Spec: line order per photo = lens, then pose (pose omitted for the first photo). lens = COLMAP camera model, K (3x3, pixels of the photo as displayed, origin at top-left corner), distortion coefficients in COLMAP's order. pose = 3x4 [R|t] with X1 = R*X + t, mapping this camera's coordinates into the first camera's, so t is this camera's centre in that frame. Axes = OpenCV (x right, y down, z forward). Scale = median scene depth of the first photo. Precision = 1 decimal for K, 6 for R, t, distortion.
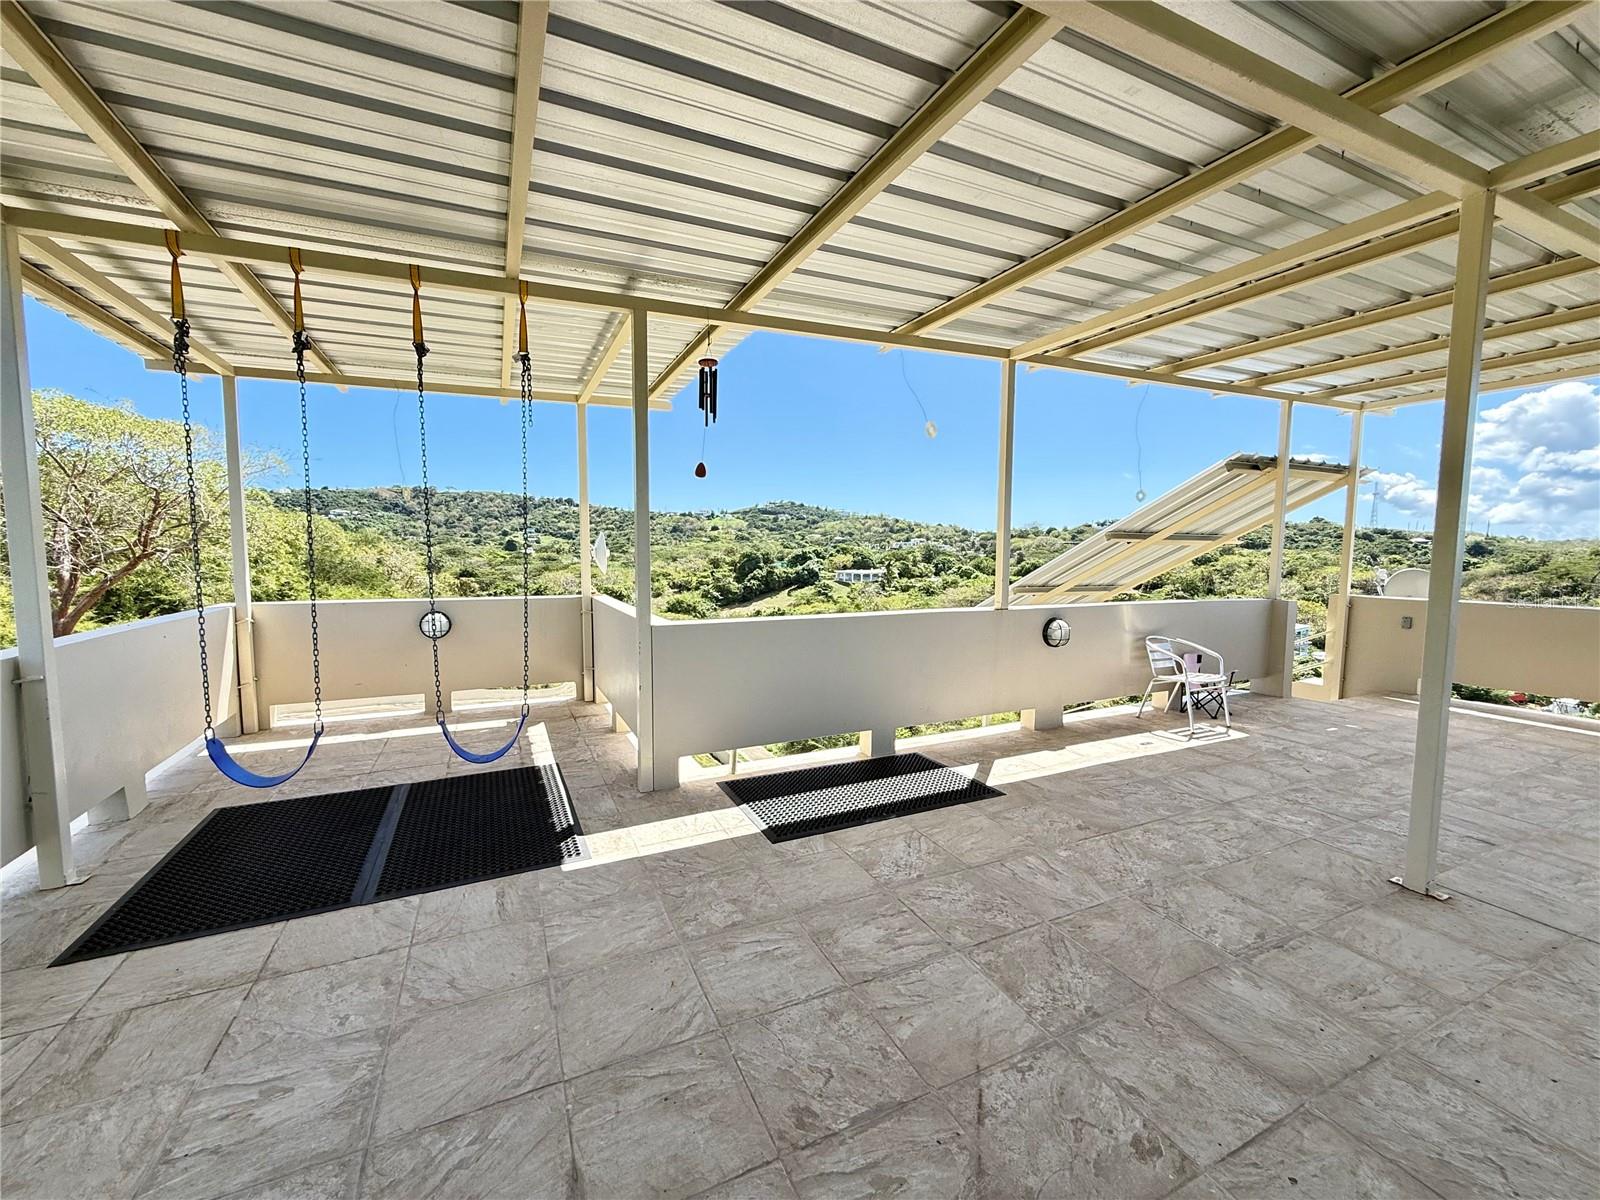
lens RADIAL K [[636.8, 0, 798.8], [0, 636.8, 601.8], [0, 0, 1]] dist [0.000710, -0.000292]
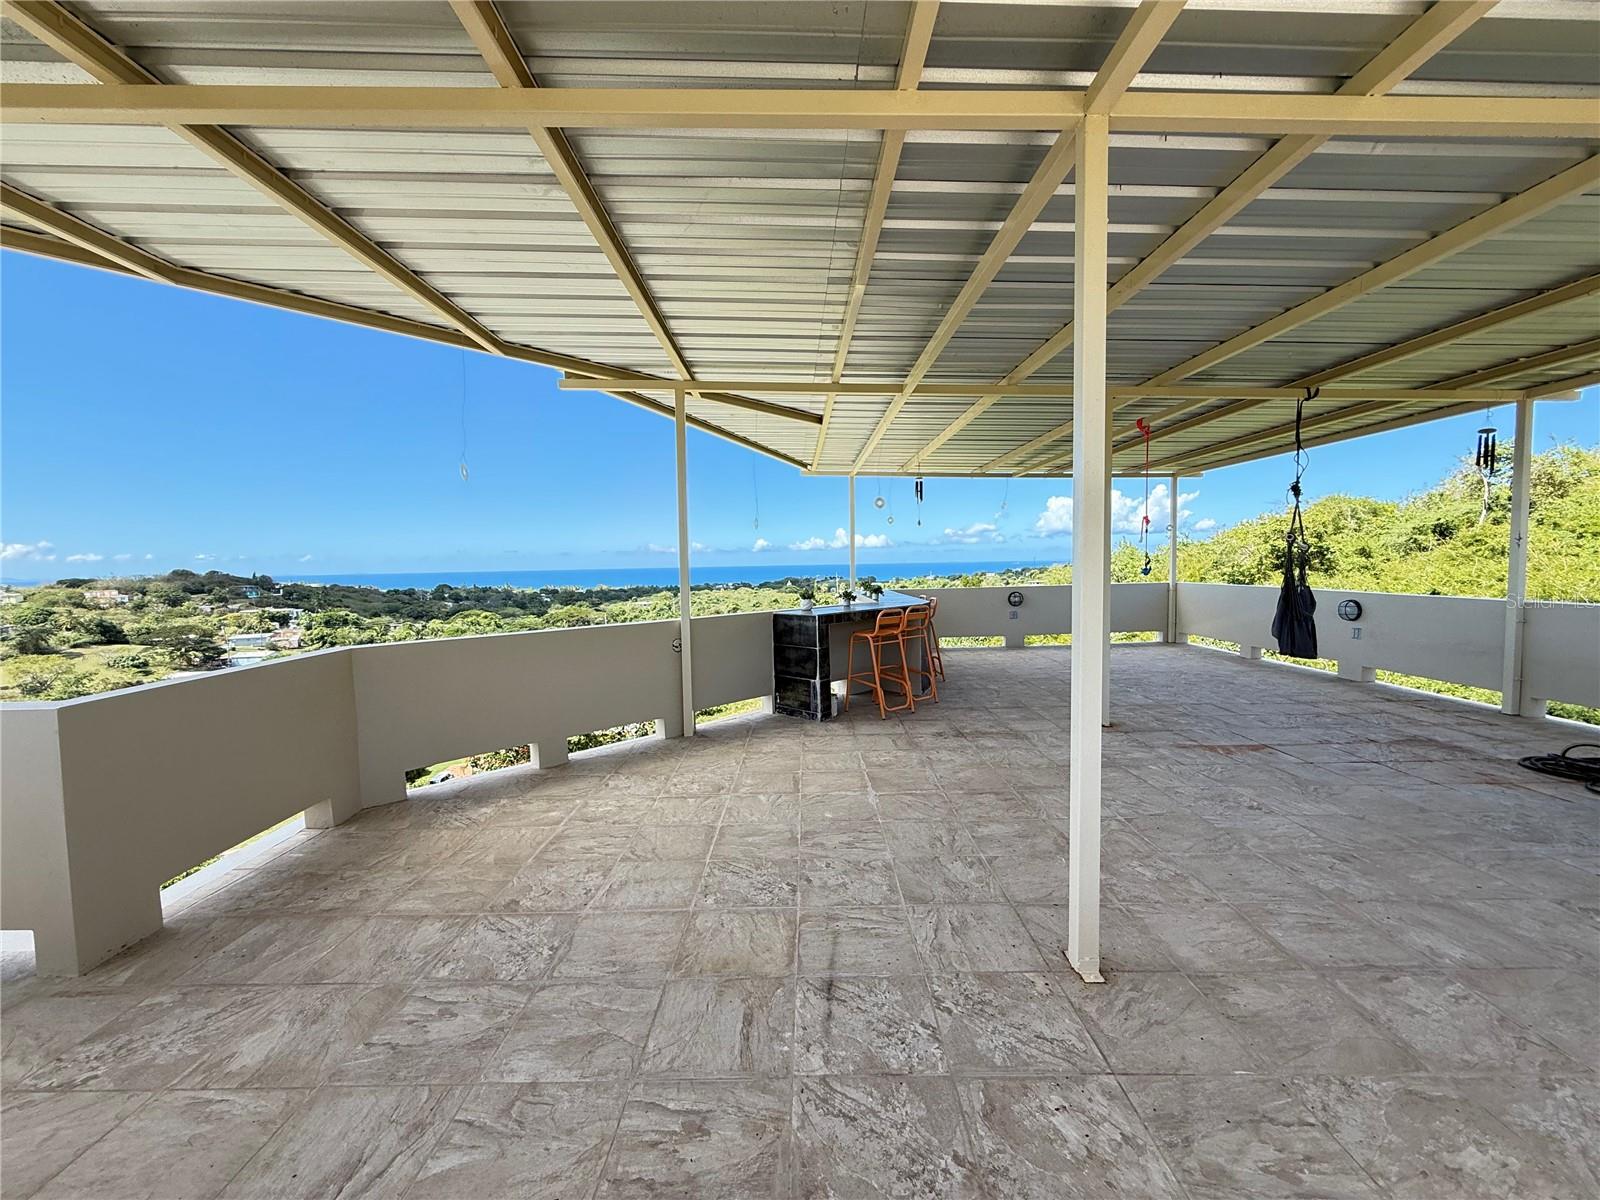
lens RADIAL K [[637.2, 0, 797.9], [0, 637.2, 601.1], [0, 0, 1]] dist [-0.000234, 0.000171]
pose [[-0.903441, -0.014156, 0.428479, 0.979148], [0.048832, 0.989552, 0.135654, -0.145529], [-0.425923, 0.143479, -0.893310, 1.855330]]
